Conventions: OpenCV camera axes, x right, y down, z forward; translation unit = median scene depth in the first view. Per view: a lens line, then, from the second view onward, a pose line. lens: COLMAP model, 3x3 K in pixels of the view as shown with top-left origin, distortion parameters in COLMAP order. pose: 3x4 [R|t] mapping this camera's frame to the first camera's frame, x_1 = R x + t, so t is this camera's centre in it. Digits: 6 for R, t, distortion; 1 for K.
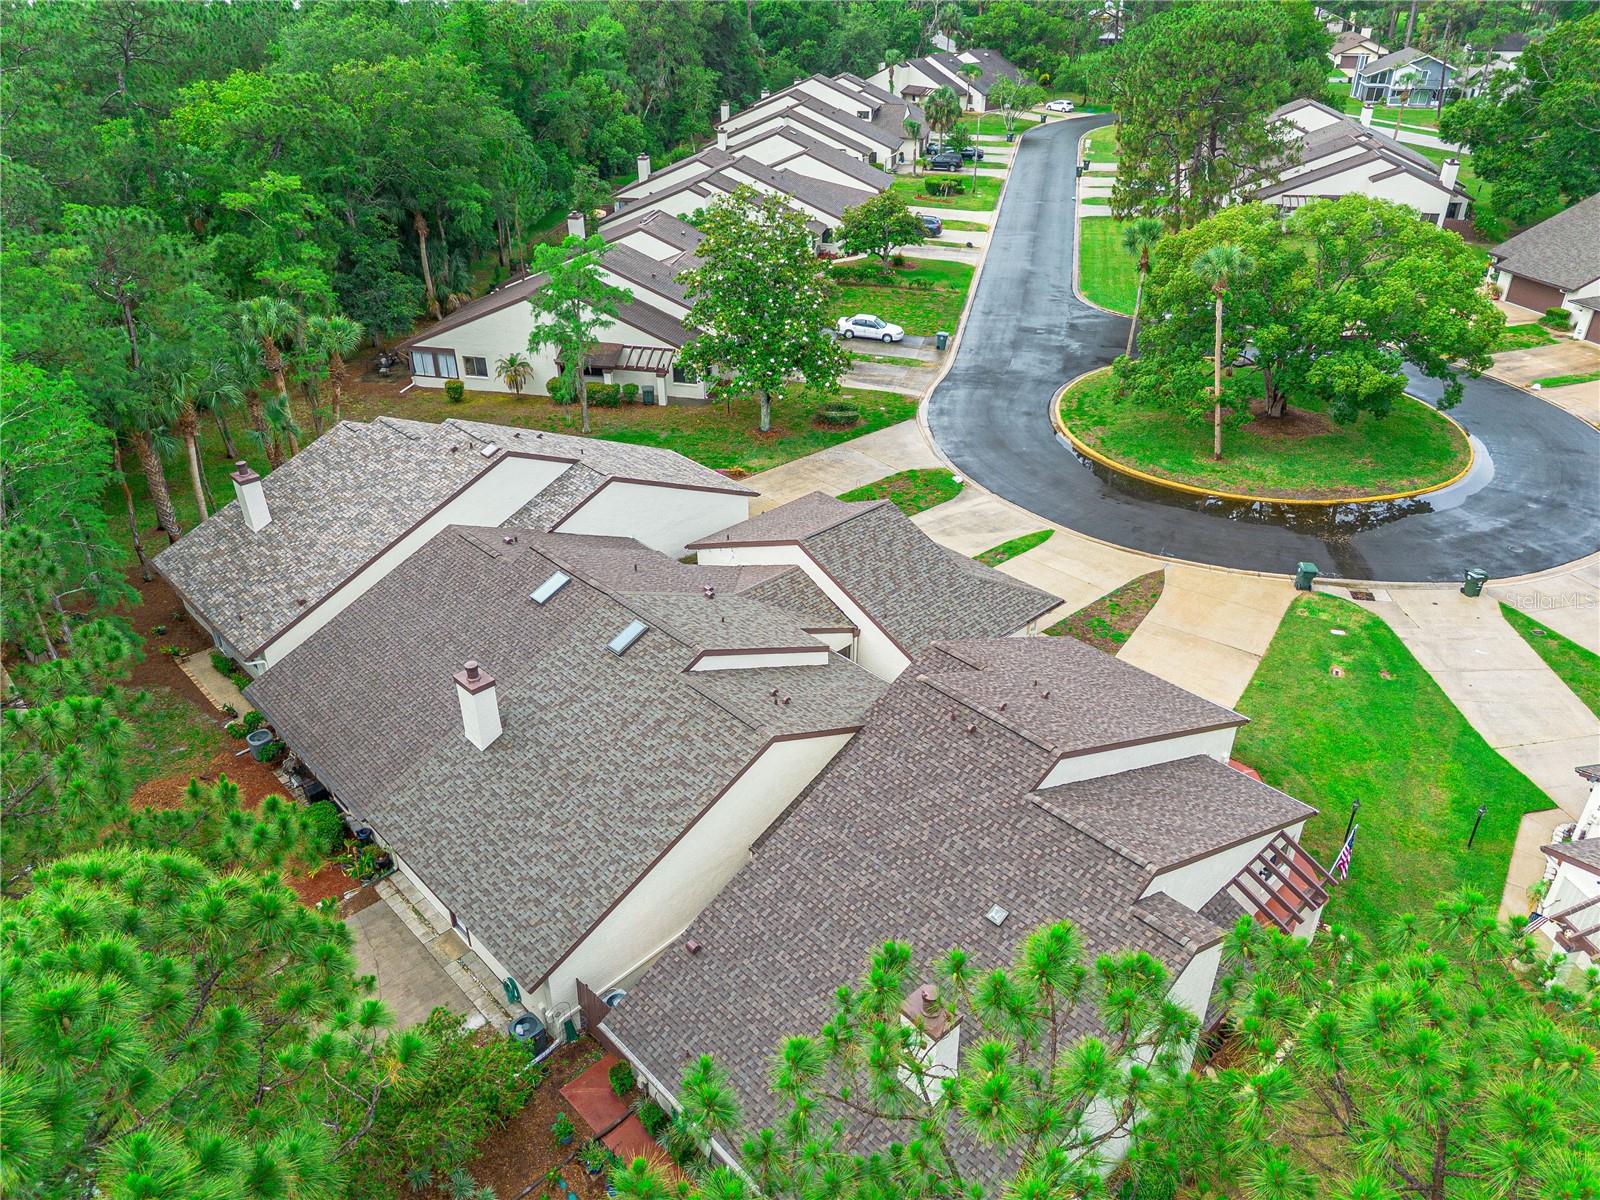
lens RADIAL K [[1132.8, 0, 800.0], [0, 1132.8, 600.0], [0, 0, 1]] dist [0.037568, -0.007388]
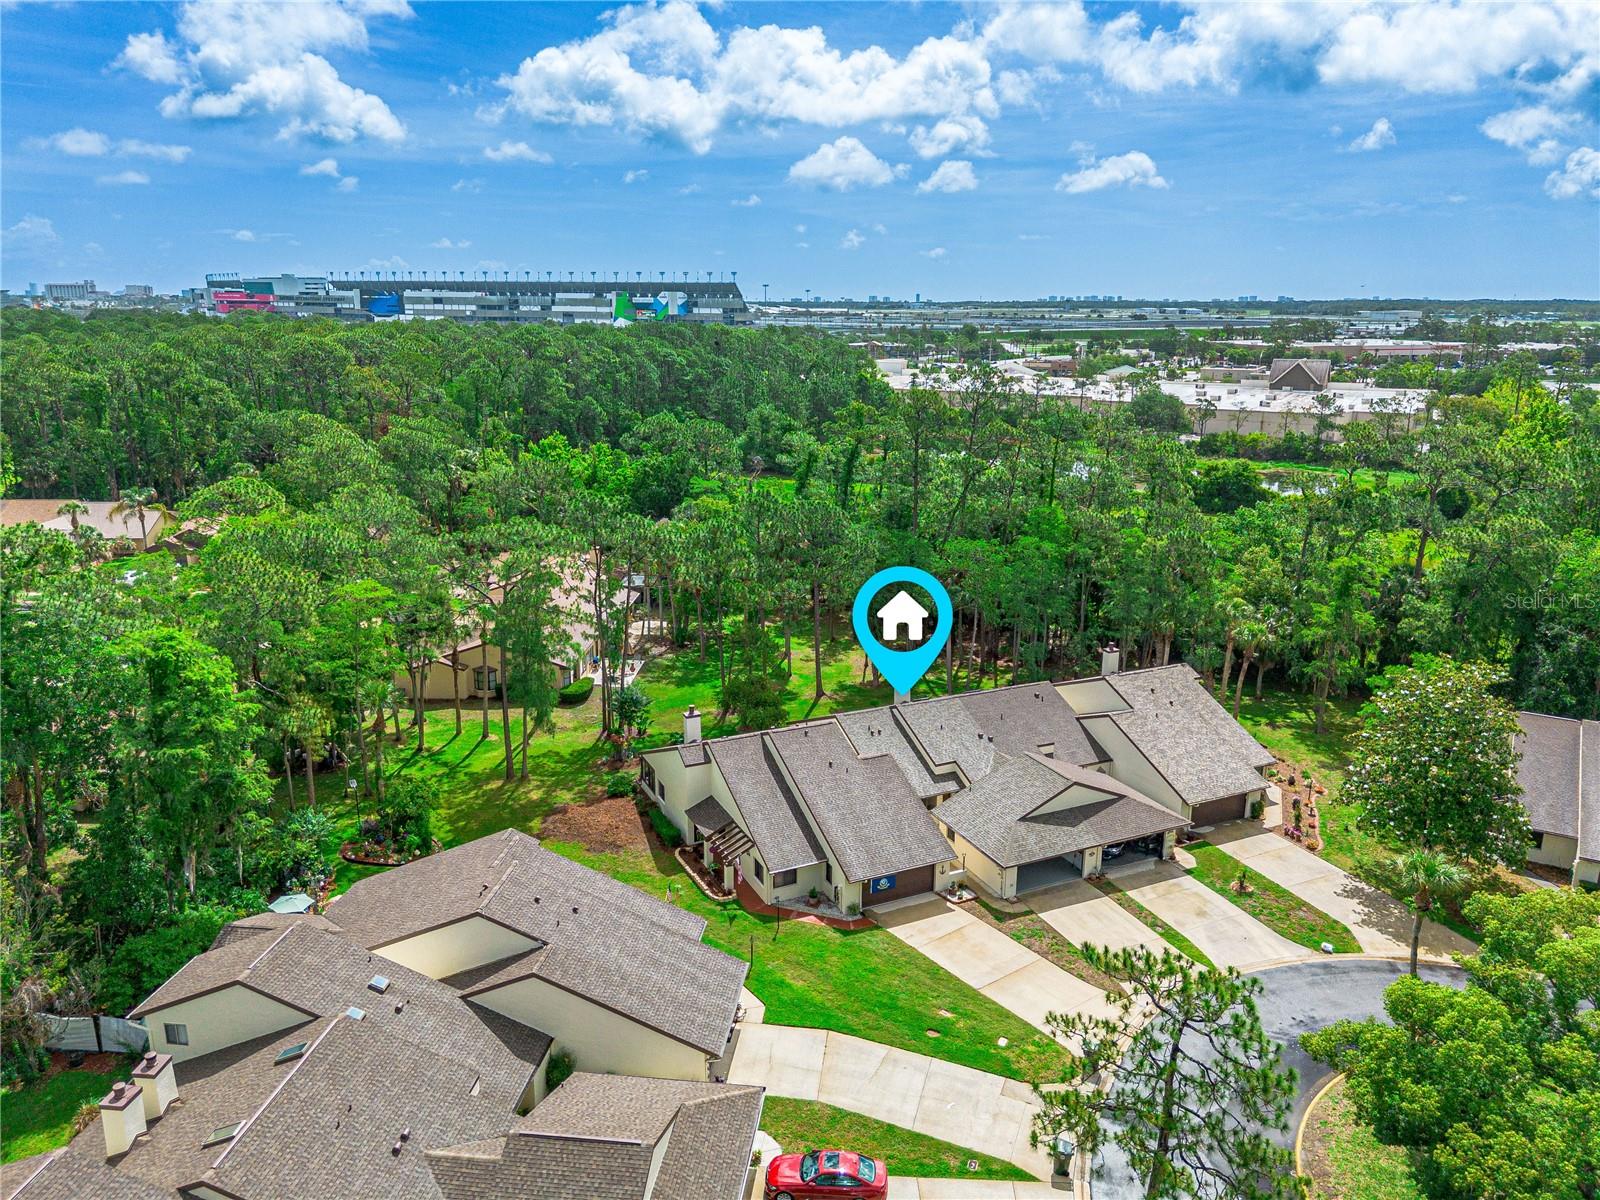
lens RADIAL K [[1132.8, 0, 800.0], [0, 1132.8, 600.0], [0, 0, 1]] dist [0.037568, -0.007388]
pose [[-0.313346, 0.247016, -0.916950, 1.466225], [-0.492283, 0.783456, 0.379281, -0.646132], [0.812079, 0.570245, -0.123891, 0.729800]]
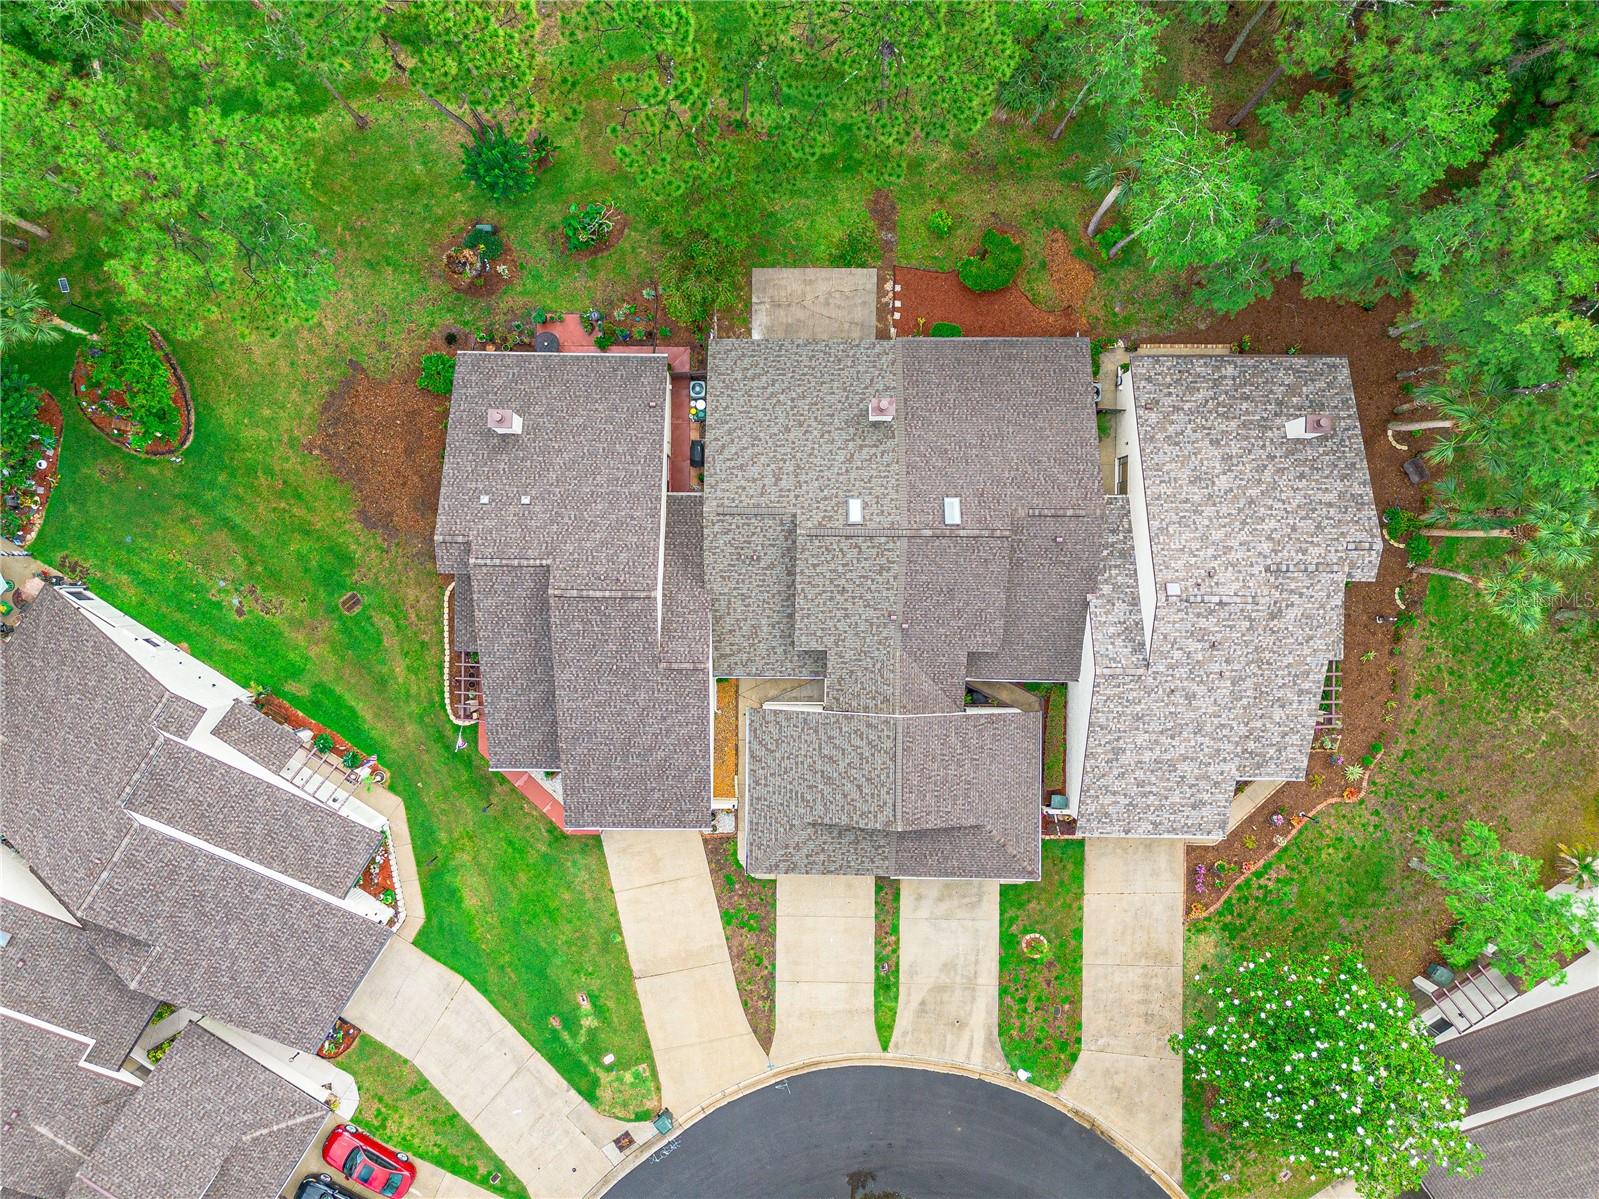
lens RADIAL K [[1132.1, 0, 799.5], [0, 1132.1, 599.5], [0, 0, 1]] dist [0.037568, -0.007388]
pose [[-0.695471, 0.718385, 0.015601, -0.035066], [-0.359009, -0.366202, 0.858492, -0.900422], [0.622441, 0.591455, 0.512590, 0.223827]]
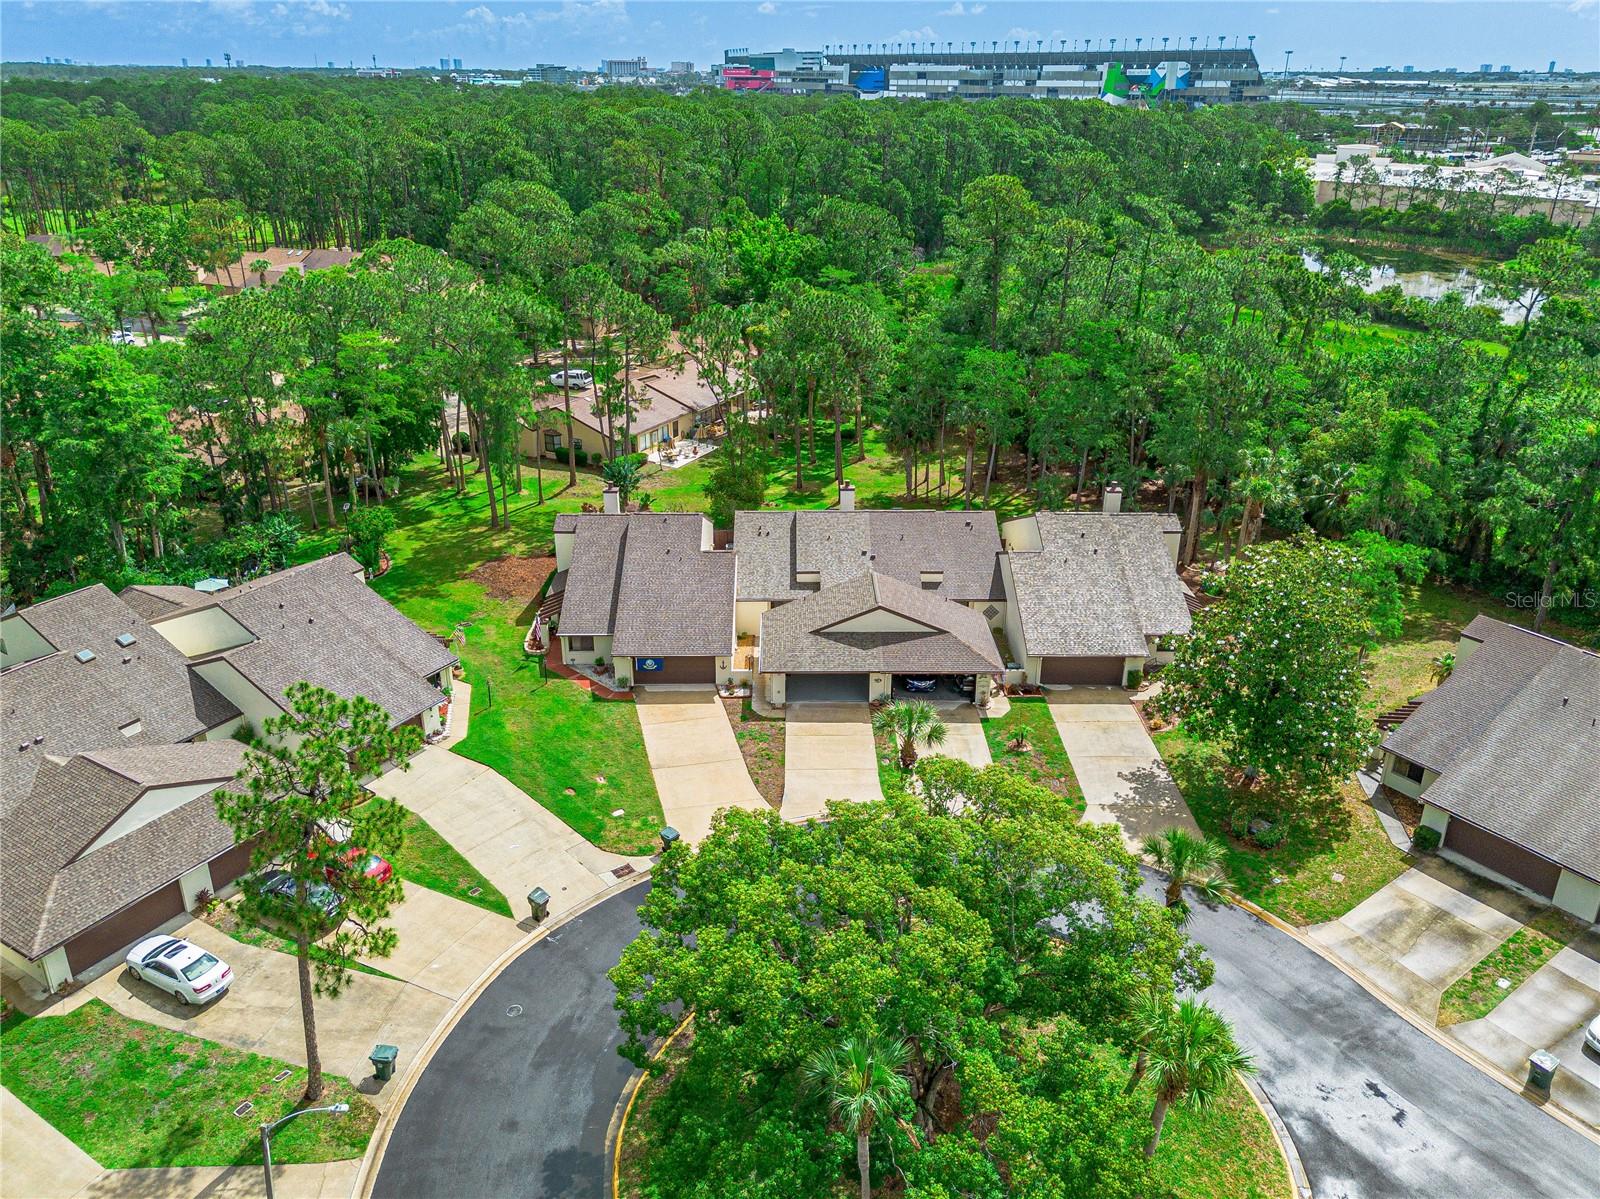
lens RADIAL K [[1176.6, 0, 799.3], [0, 1176.6, 564.9], [0, 0, 1]] dist [0.097447, -0.101749]
pose [[-0.678578, 0.283746, -0.677510, 1.113004], [-0.379473, 0.654327, 0.654107, -1.028684], [0.628914, 0.700959, -0.336338, 1.358882]]
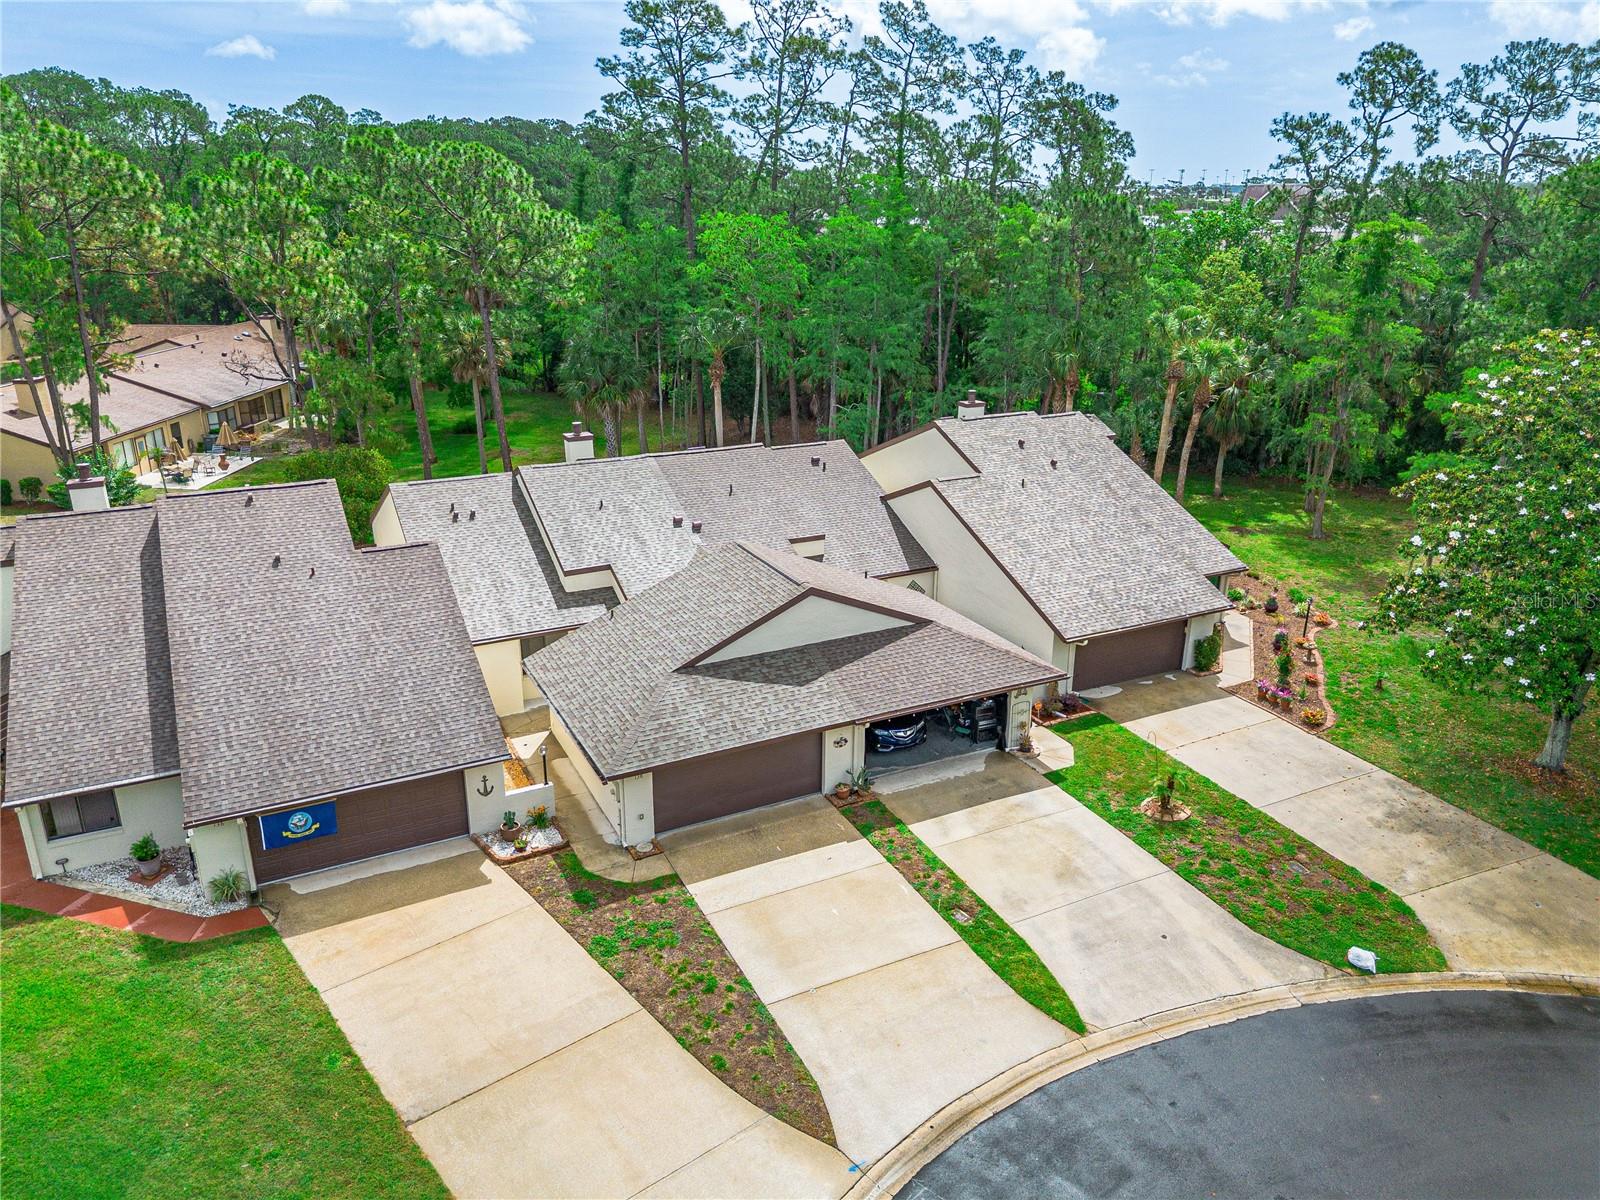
lens RADIAL K [[1132.8, 0, 800.0], [0, 1132.8, 600.0], [0, 0, 1]] dist [0.037568, -0.007388]
pose [[-0.285772, 0.329793, -0.899762, 0.675747], [-0.495353, 0.752914, 0.433297, -0.362510], [0.820341, 0.569524, -0.051798, 1.001818]]
